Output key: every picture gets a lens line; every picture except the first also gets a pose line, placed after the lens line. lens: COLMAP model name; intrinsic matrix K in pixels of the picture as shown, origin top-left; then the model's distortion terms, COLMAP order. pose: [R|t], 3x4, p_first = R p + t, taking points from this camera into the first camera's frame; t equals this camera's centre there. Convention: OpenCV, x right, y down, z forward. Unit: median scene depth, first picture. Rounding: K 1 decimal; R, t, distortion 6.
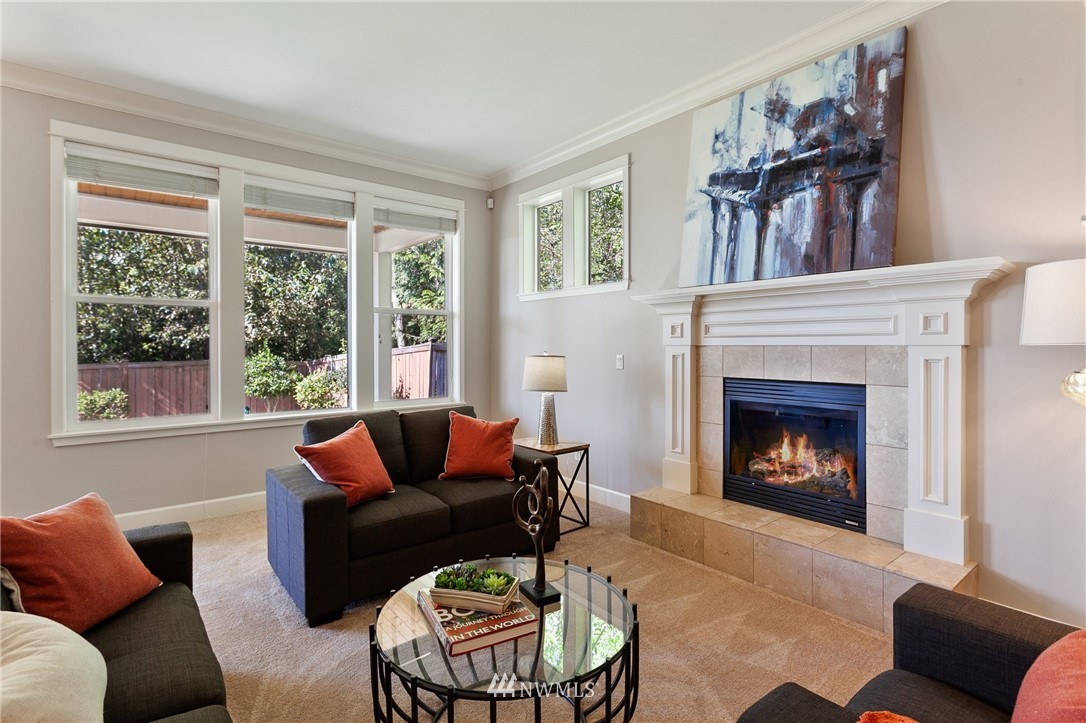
lens RADIAL K [[526.5, 0, 531.8], [0, 526.5, 346.4], [0, 0, 1]] dist [0.002980, -0.000782]
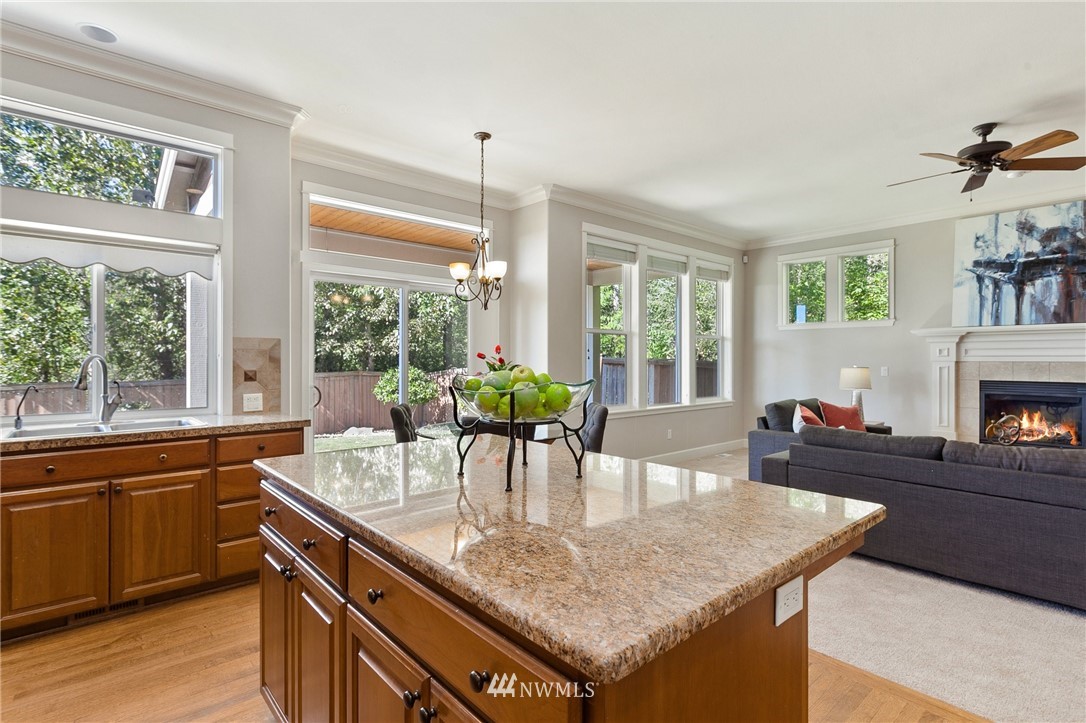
lens RADIAL K [[526.5, 0, 548.0], [0, 526.5, 357.9], [0, 0, 1]] dist [0.002980, -0.000782]
pose [[0.998848, 0.002592, 0.047917, -1.211664], [-0.002479, 0.999994, -0.002405, -0.005748], [-0.047923, 0.002283, 0.998848, -0.685124]]
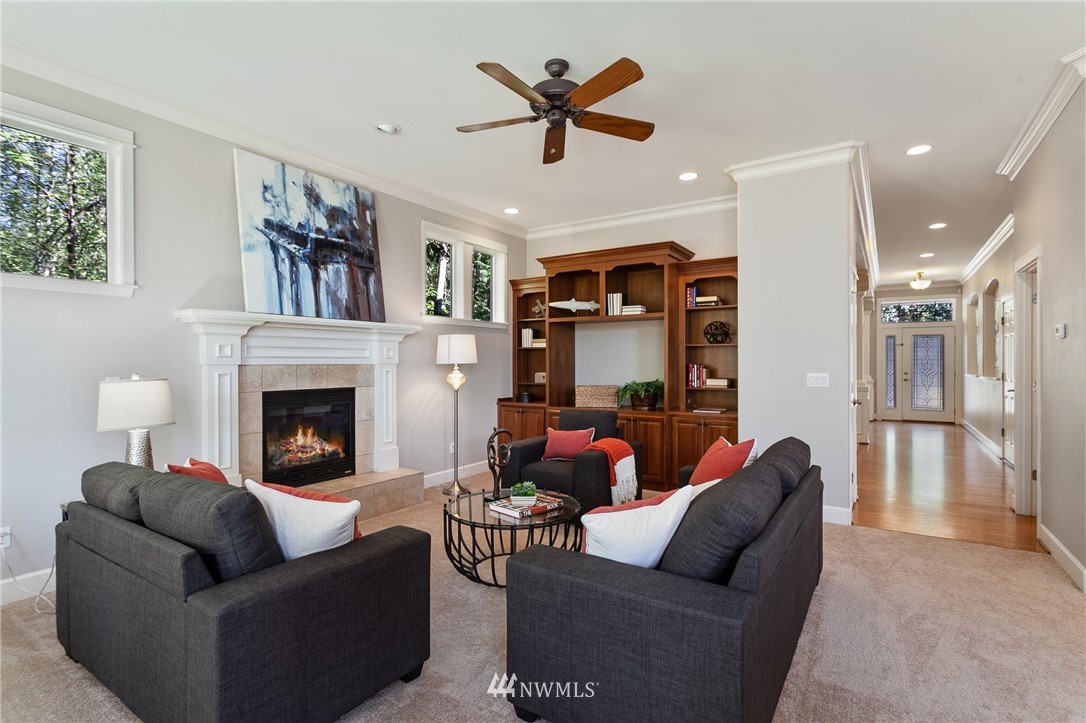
lens RADIAL K [[526.5, 0, 532.4], [0, 526.5, 362.0], [0, 0, 1]] dist [0.002980, -0.000782]
pose [[-0.298704, -0.000027, 0.954346, -1.038696], [0.002378, 0.999997, 0.000773, -0.008137], [-0.954343, 0.002500, -0.298703, 0.855565]]
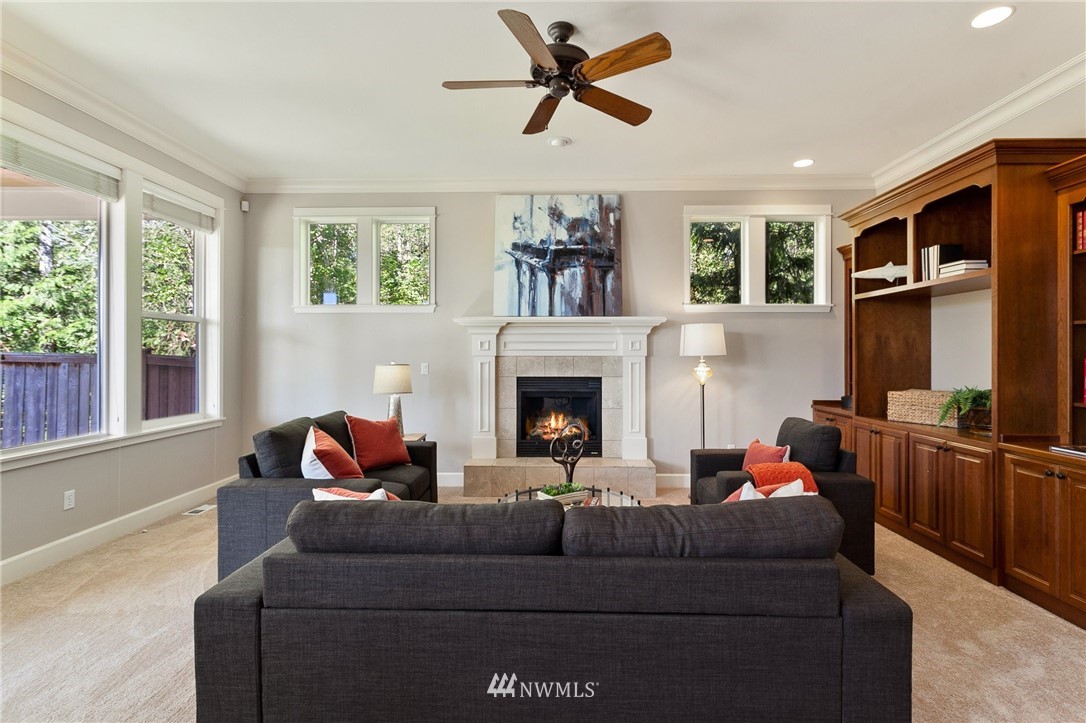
lens RADIAL K [[526.5, 0, 546.6], [0, 526.5, 349.8], [0, 0, 1]] dist [0.002980, -0.000782]
pose [[0.642413, 0.007431, 0.766323, -0.820709], [0.000242, 0.999951, -0.009900, -0.004755], [-0.766359, 0.006546, 0.642380, -0.044506]]
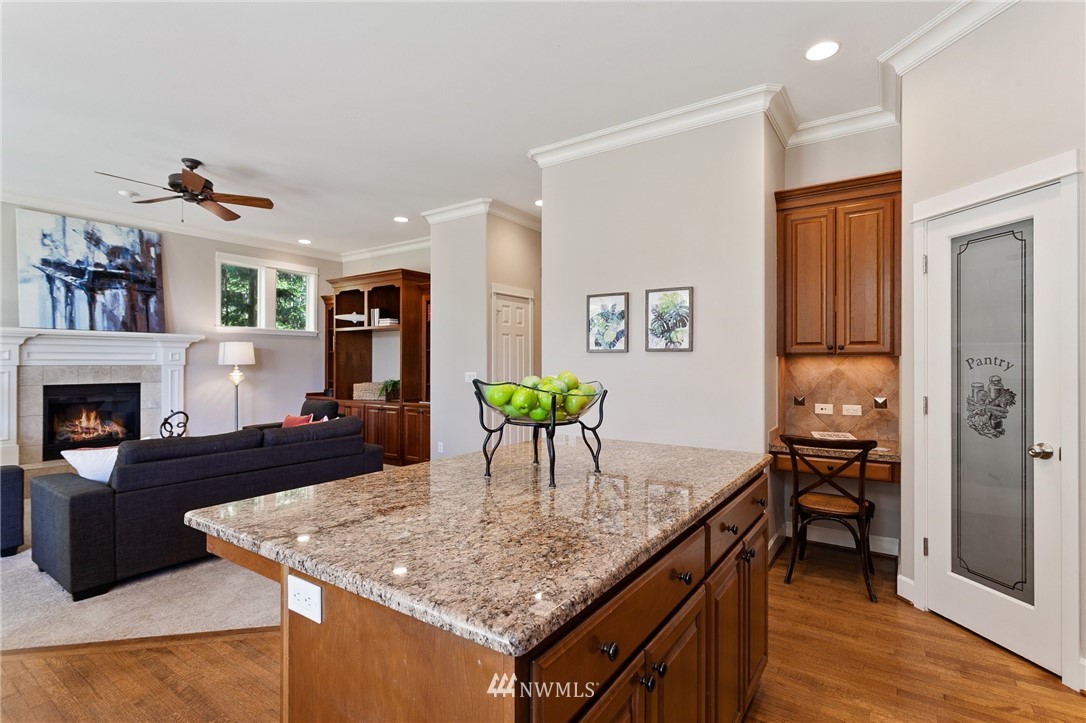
lens RADIAL K [[526.5, 0, 543.5], [0, 526.5, 360.4], [0, 0, 1]] dist [0.002980, -0.000782]
pose [[-0.281598, 0.004562, 0.959522, -1.765650], [0.001648, 0.999990, -0.004271, -0.008653], [-0.959531, 0.000378, -0.281603, -0.005709]]
